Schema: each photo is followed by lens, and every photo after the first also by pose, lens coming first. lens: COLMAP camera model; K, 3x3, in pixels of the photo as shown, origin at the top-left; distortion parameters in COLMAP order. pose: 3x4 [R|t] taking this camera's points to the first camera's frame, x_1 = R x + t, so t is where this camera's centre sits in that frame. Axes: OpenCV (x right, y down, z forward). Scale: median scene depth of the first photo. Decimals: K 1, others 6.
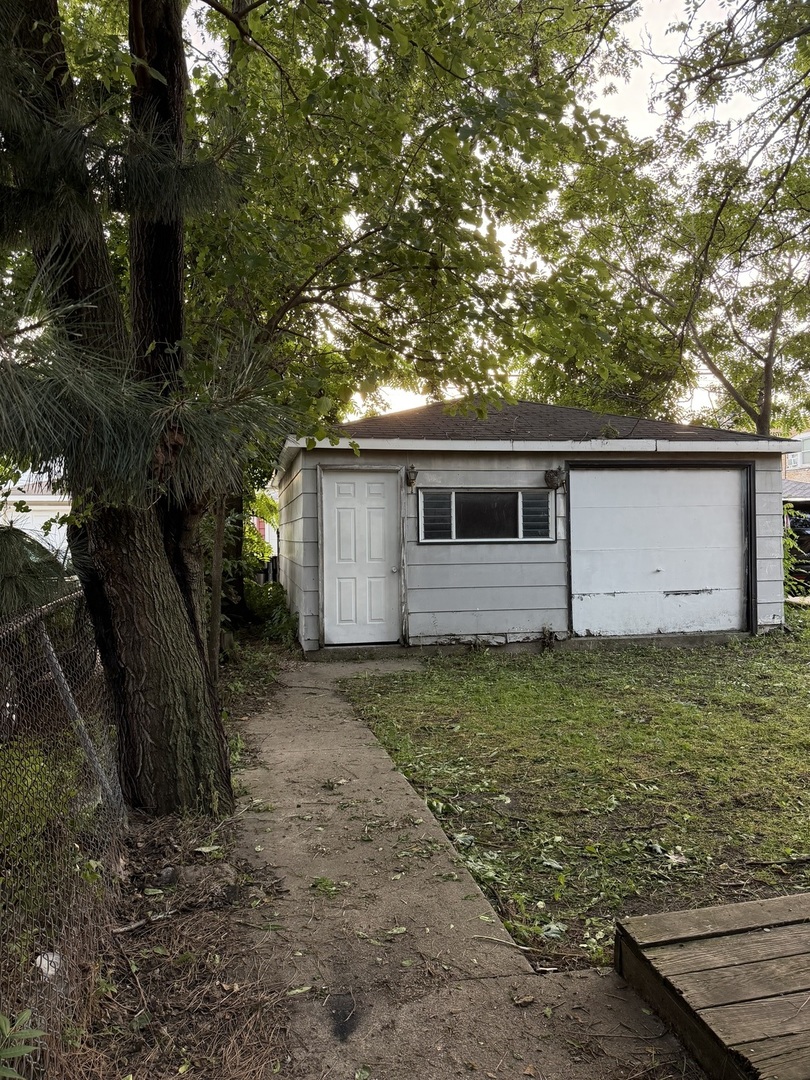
lens RADIAL K [[750.9, 0, 405.0], [0, 750.9, 540.0], [0, 0, 1]] dist [0.169427, -0.349556]
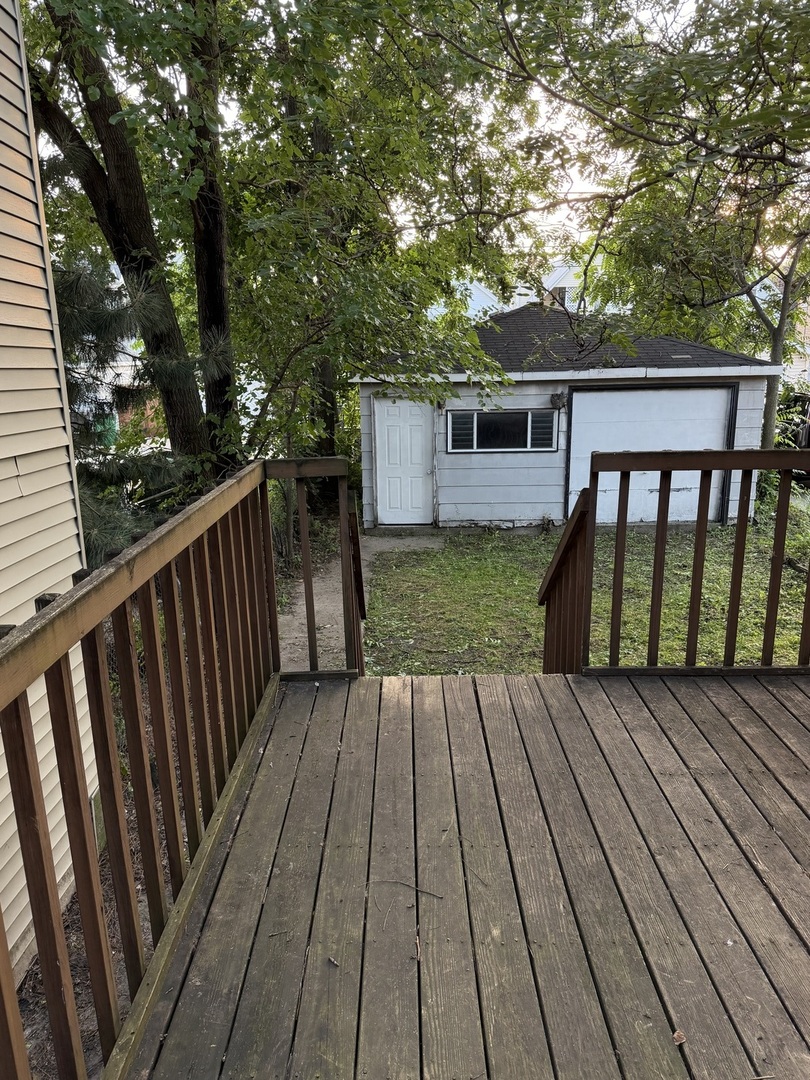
lens RADIAL K [[750.9, 0, 405.0], [0, 750.9, 540.0], [0, 0, 1]] dist [0.169427, -0.349556]
pose [[0.977003, 0.048098, -0.207731, 0.224970], [0.000603, 0.973599, 0.228263, -0.146476], [0.213226, -0.223139, 0.951180, -0.316353]]
